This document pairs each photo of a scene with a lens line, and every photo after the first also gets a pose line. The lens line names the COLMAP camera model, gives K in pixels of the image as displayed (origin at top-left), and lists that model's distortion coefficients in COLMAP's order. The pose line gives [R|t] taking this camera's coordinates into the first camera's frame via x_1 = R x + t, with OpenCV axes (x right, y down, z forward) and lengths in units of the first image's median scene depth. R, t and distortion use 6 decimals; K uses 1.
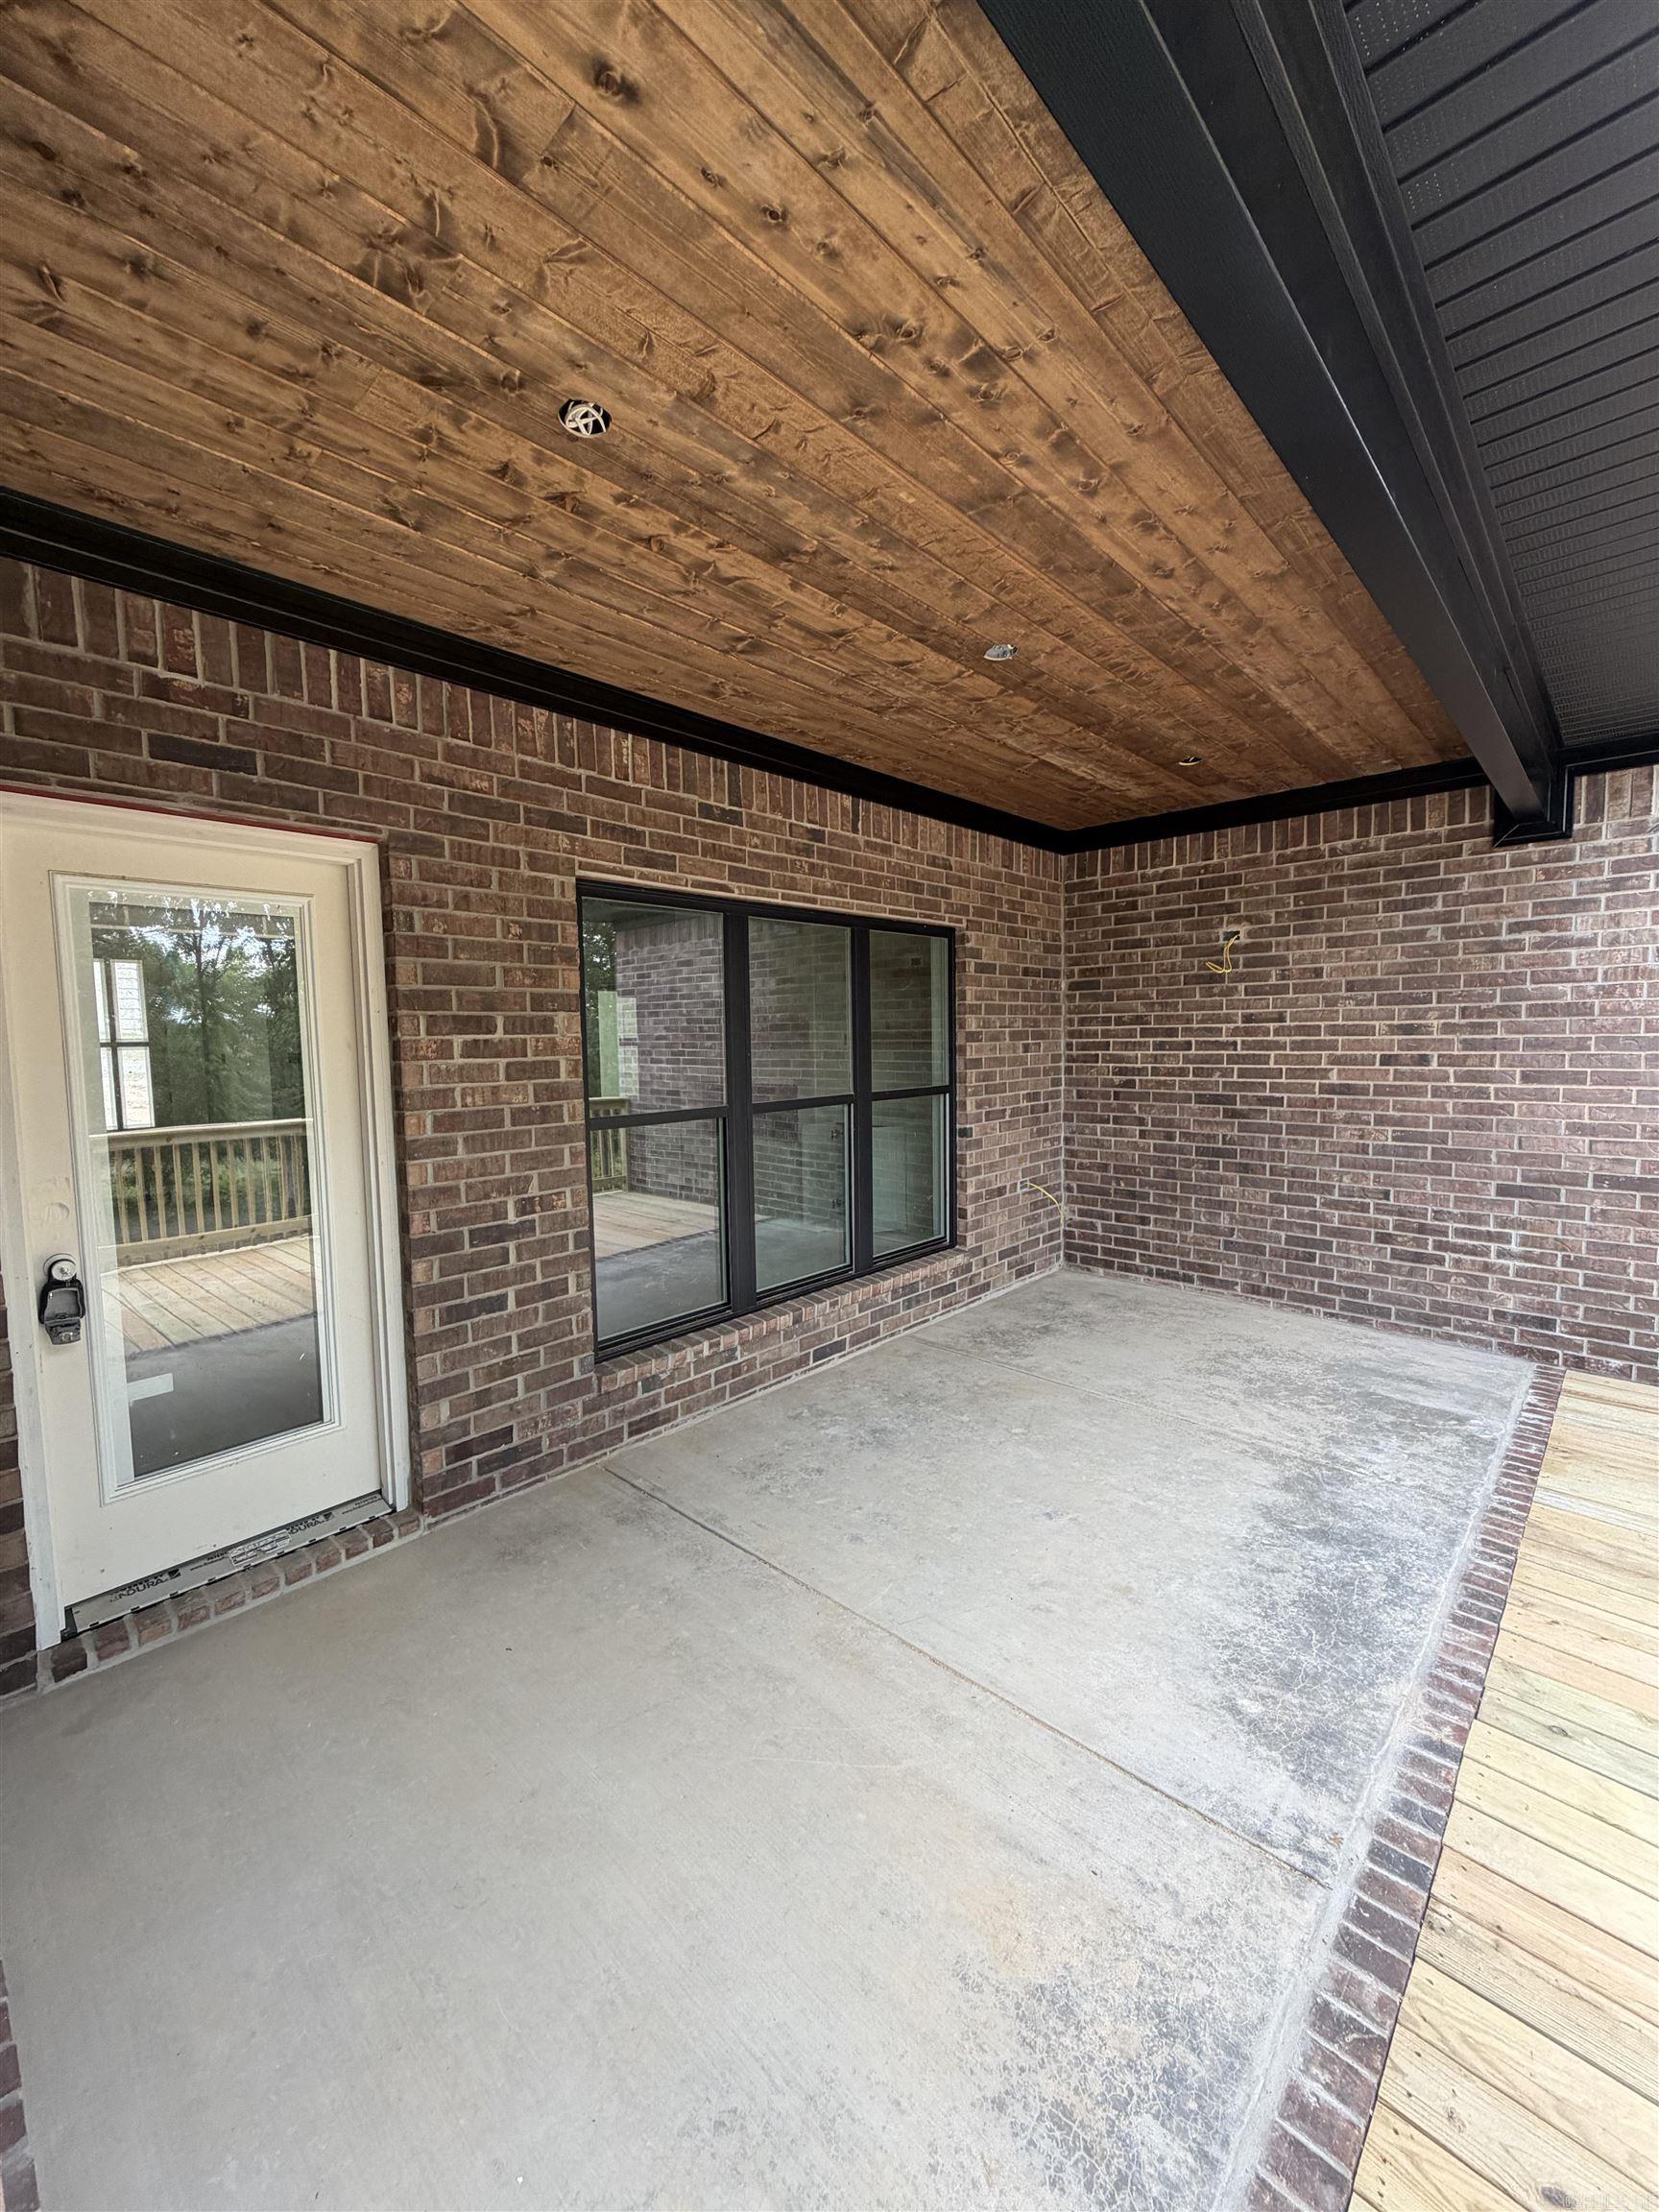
lens RADIAL K [[881.1, 0, 844.3], [0, 881.1, 1107.0], [0, 0, 1]] dist [0.003909, 0.000580]
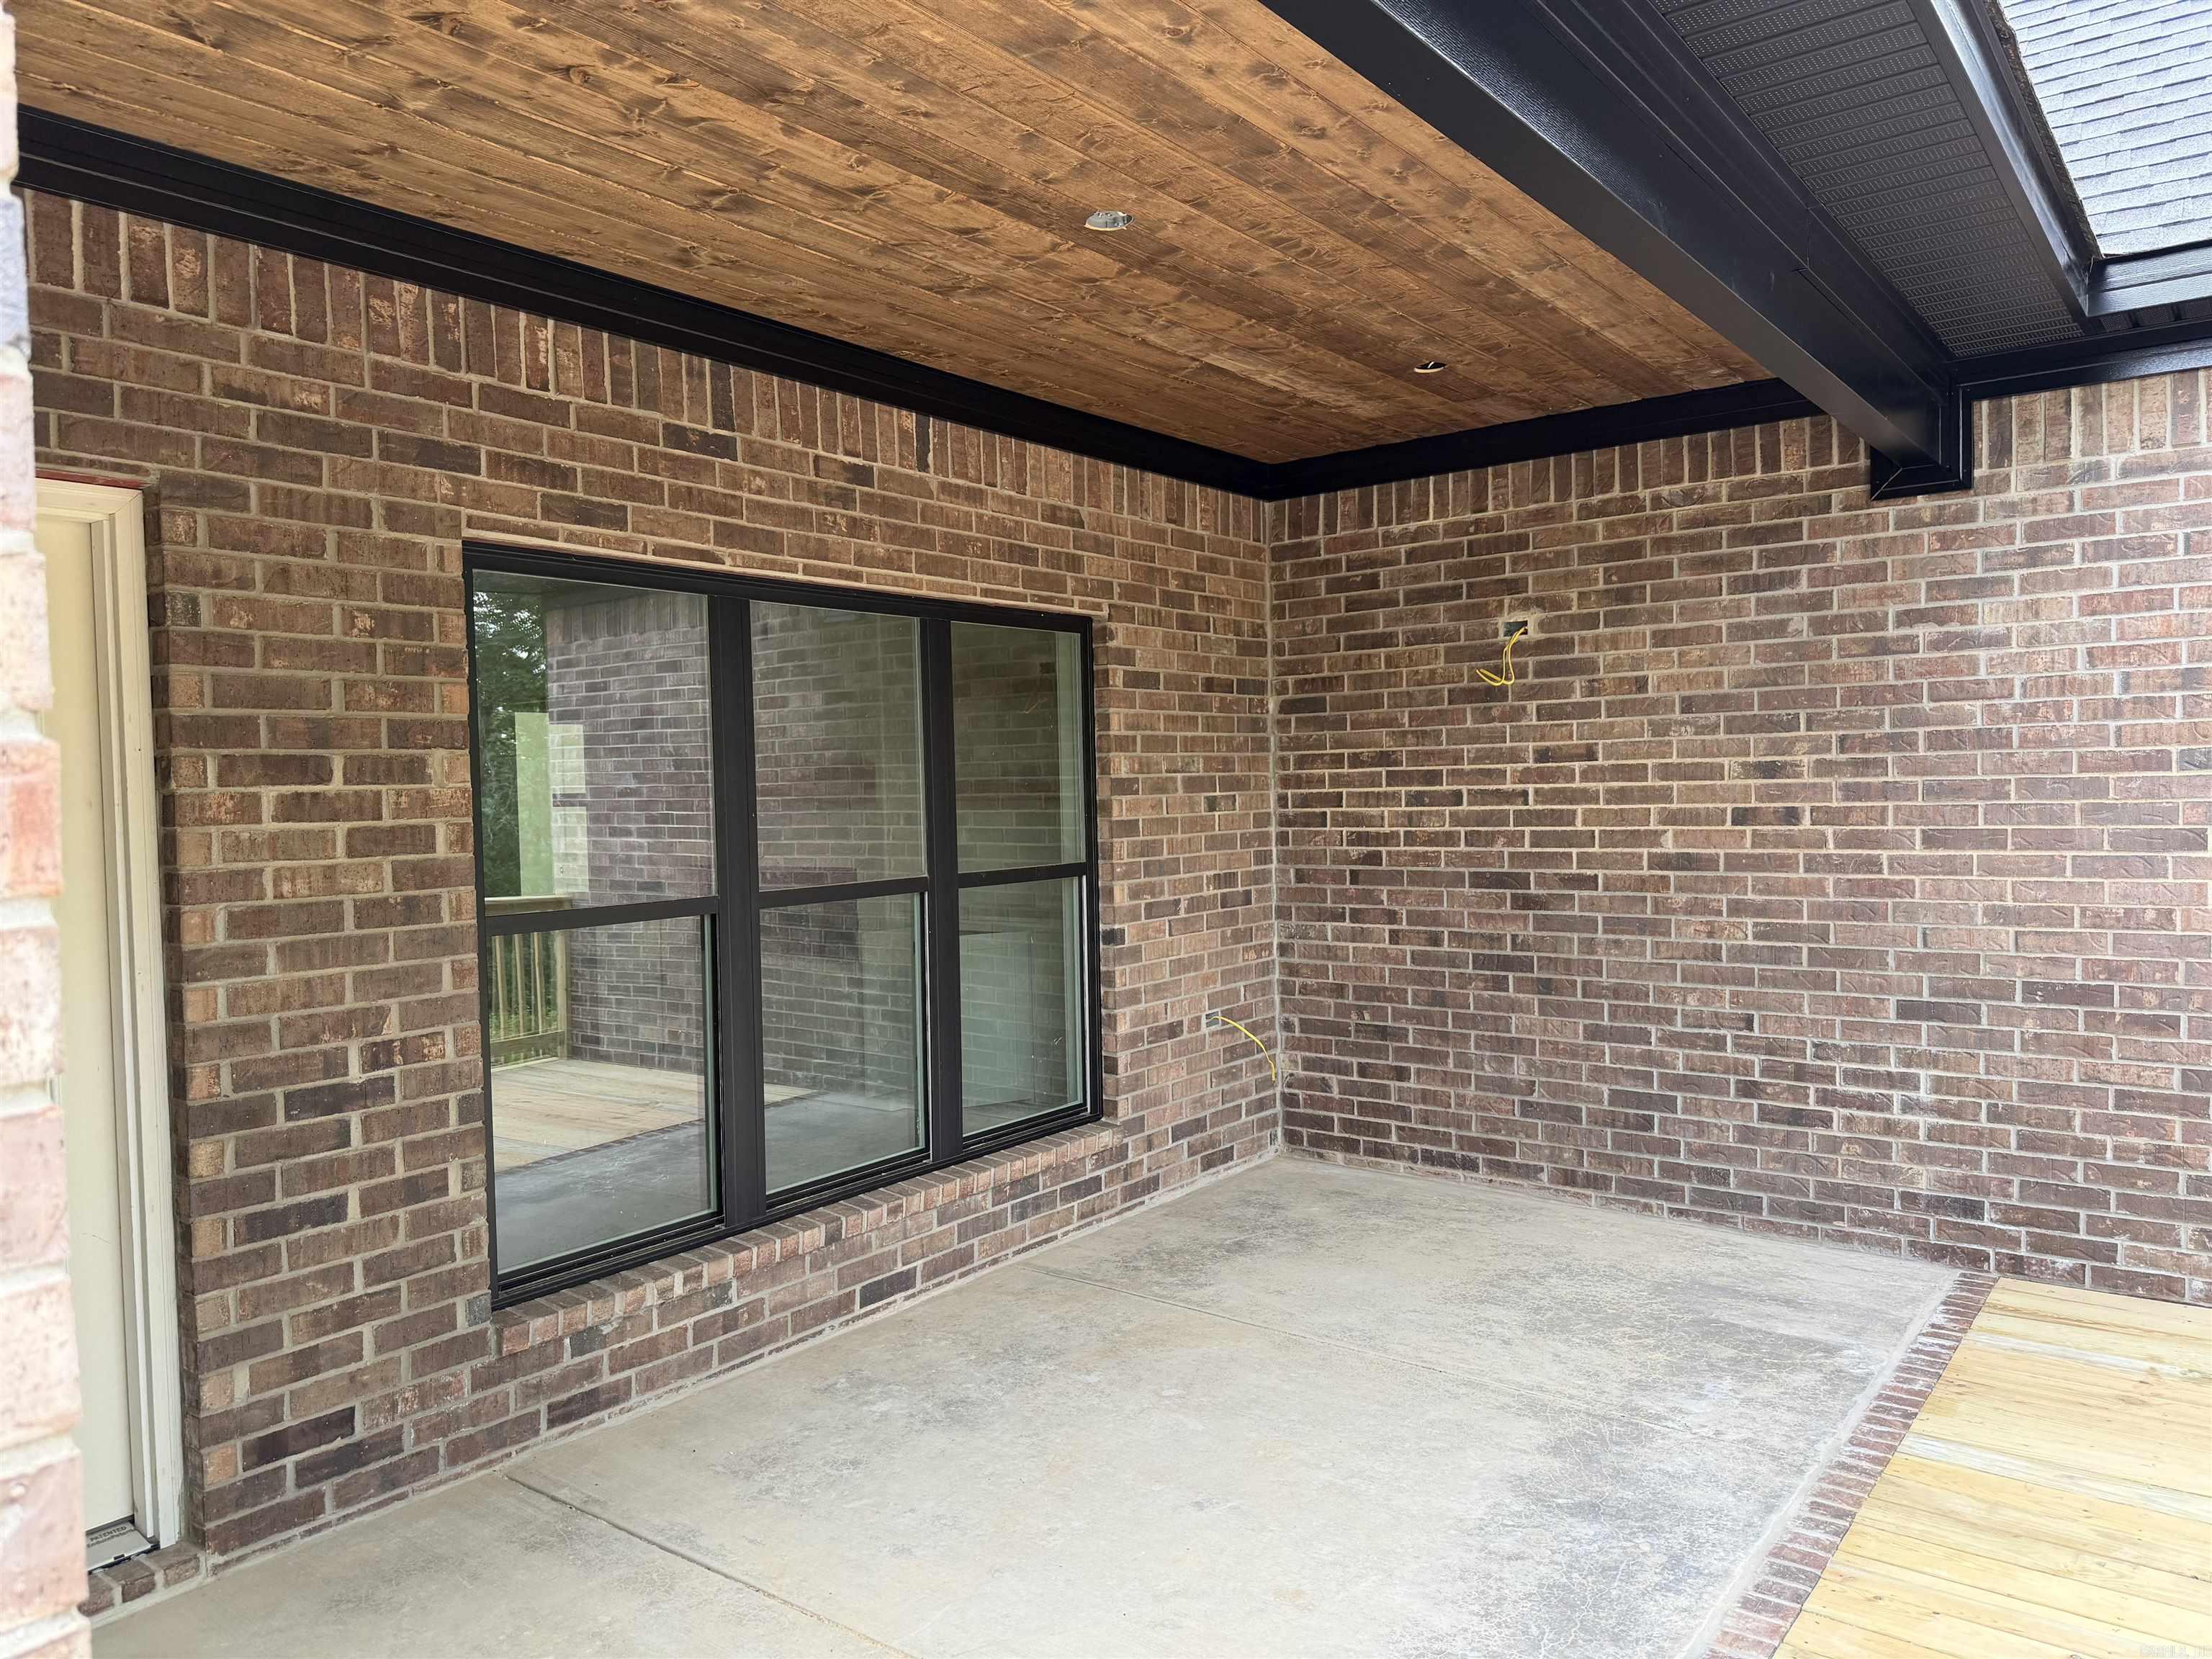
lens RADIAL K [[1553.4, 0, 1120.3], [0, 1553.4, 848.5], [0, 0, 1]] dist [0.062657, -0.070282]
pose [[0.995807, -0.010413, 0.090888, 0.054556], [0.014273, 0.999019, -0.041931, 0.015537], [-0.090362, 0.043052, 0.994978, -0.142255]]
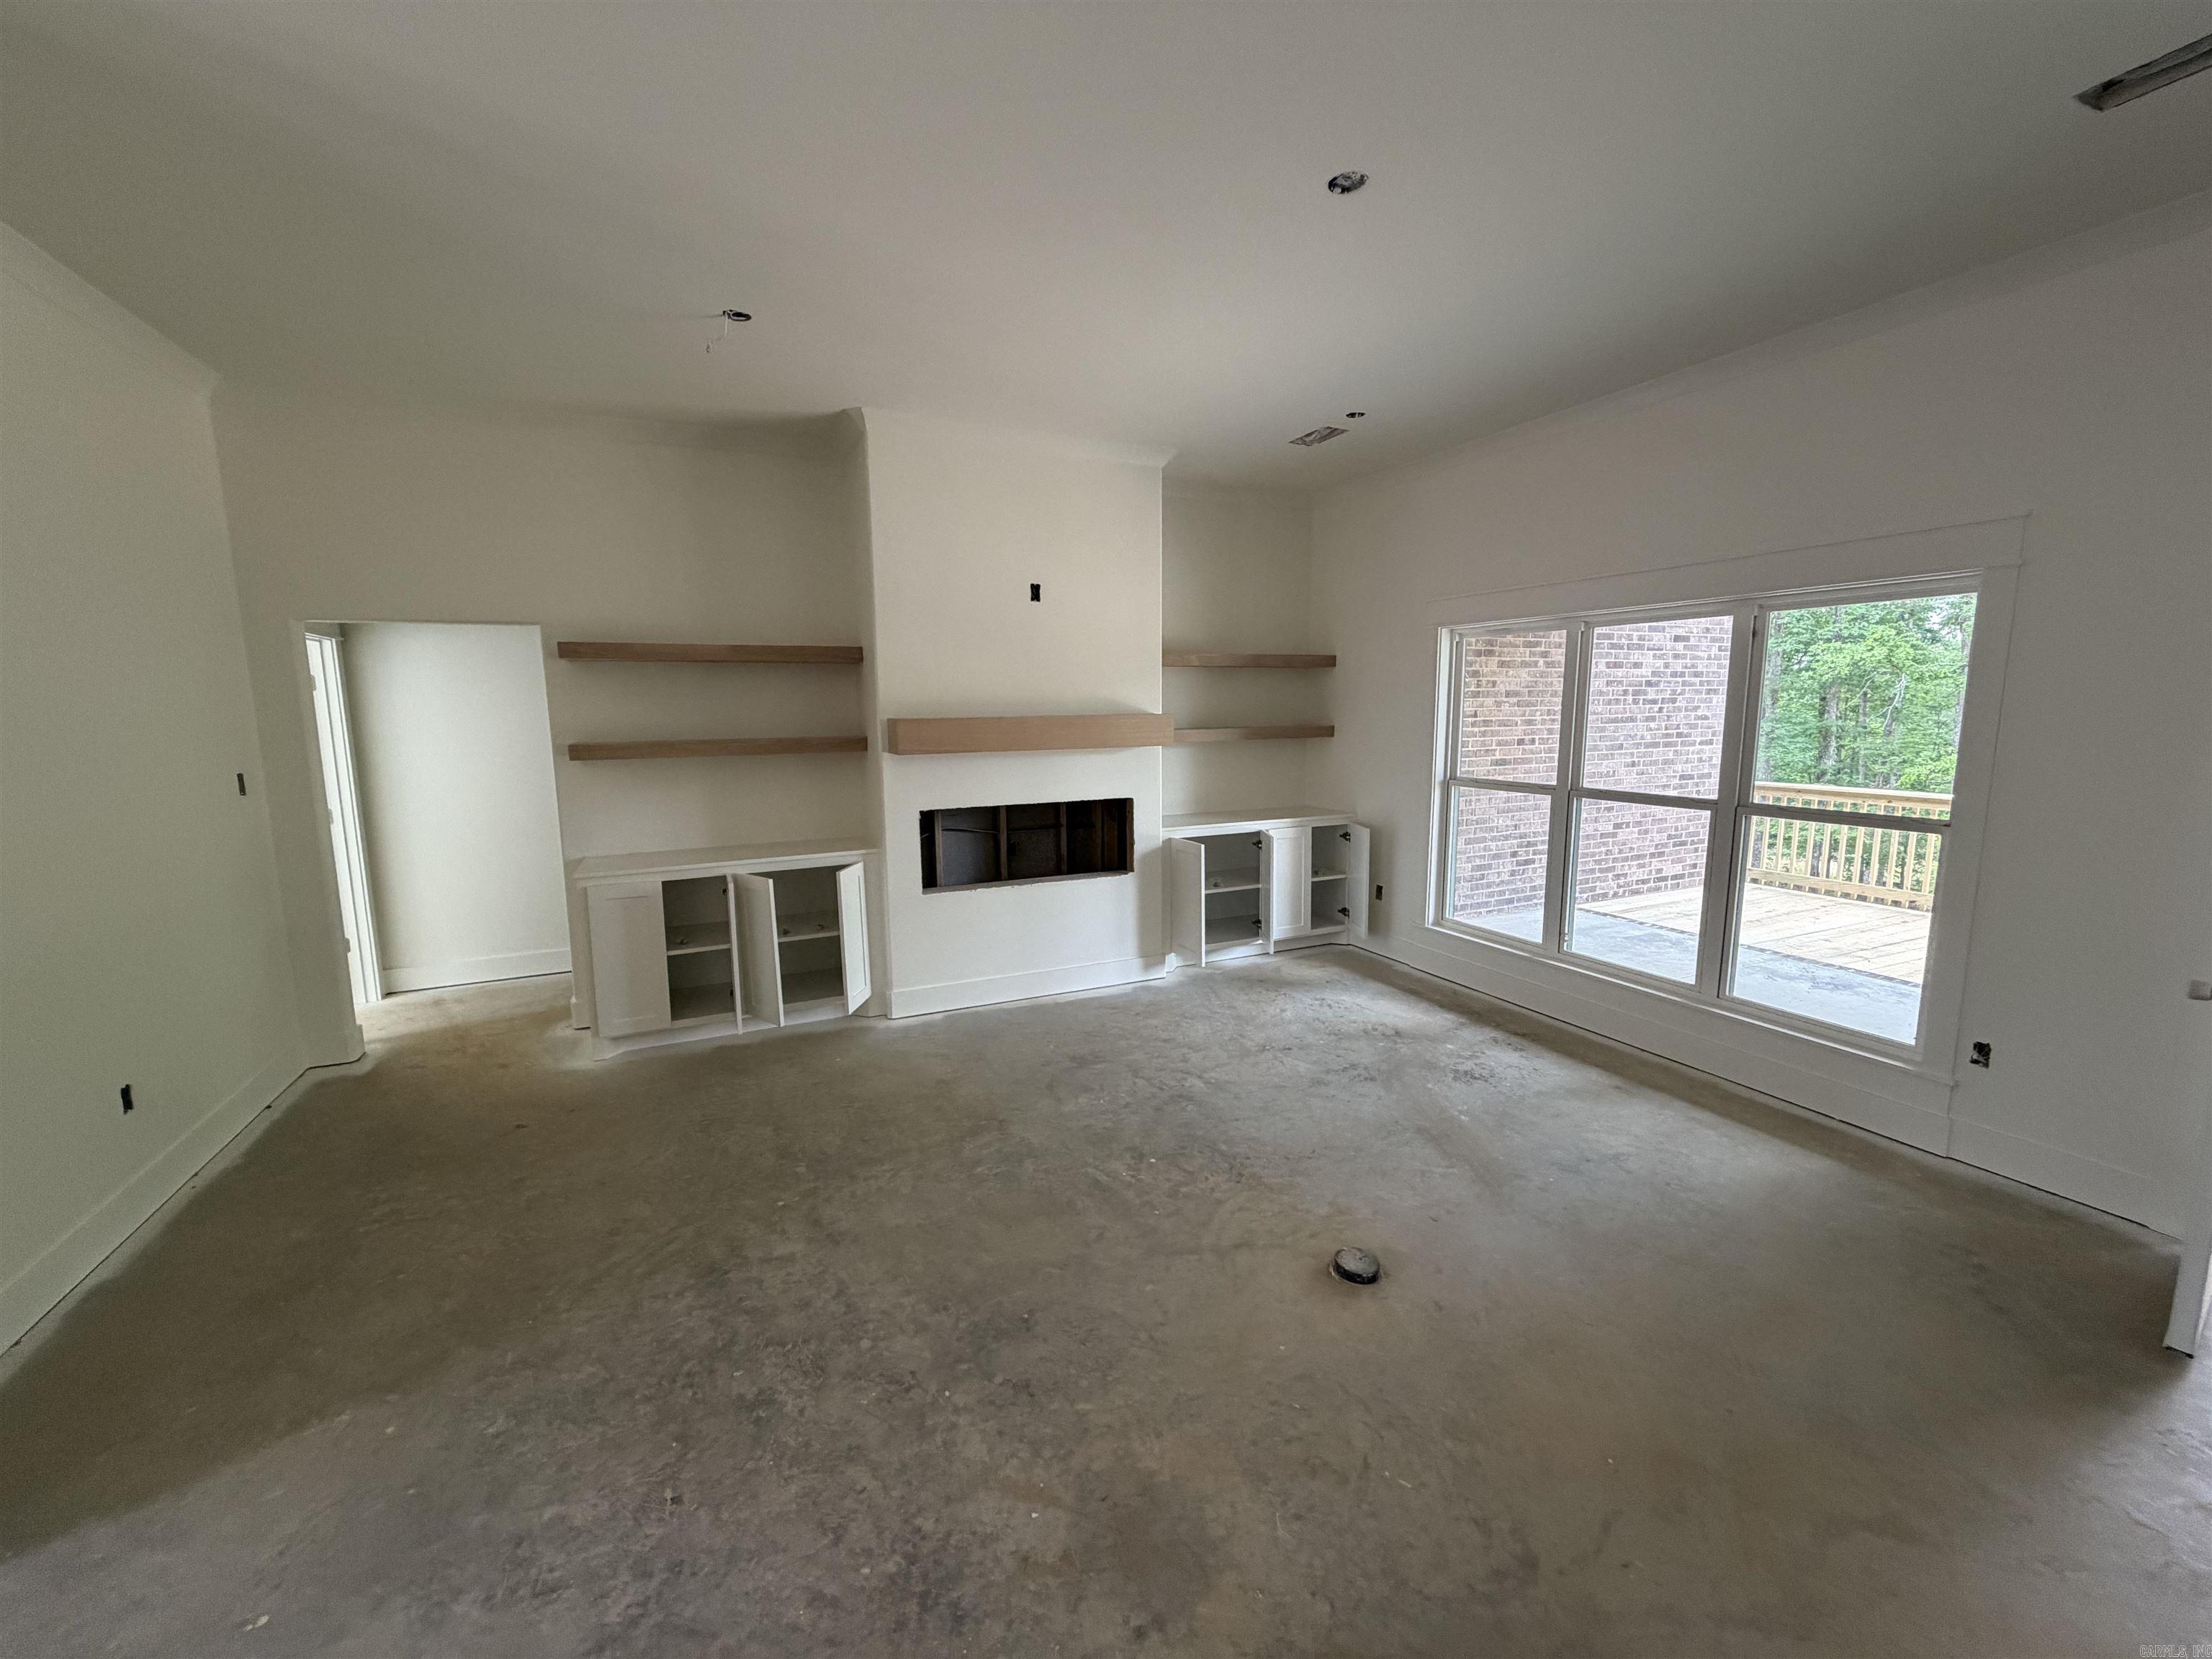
lens RADIAL K [[881.1, 0, 1107.6], [0, 881.1, 834.3], [0, 0, 1]] dist [0.003909, 0.000580]
pose [[0.387299, -0.124658, 0.913488, -1.335277], [0.079188, 0.991653, 0.101751, -0.127596], [-0.918547, 0.032929, 0.393938, 1.248810]]
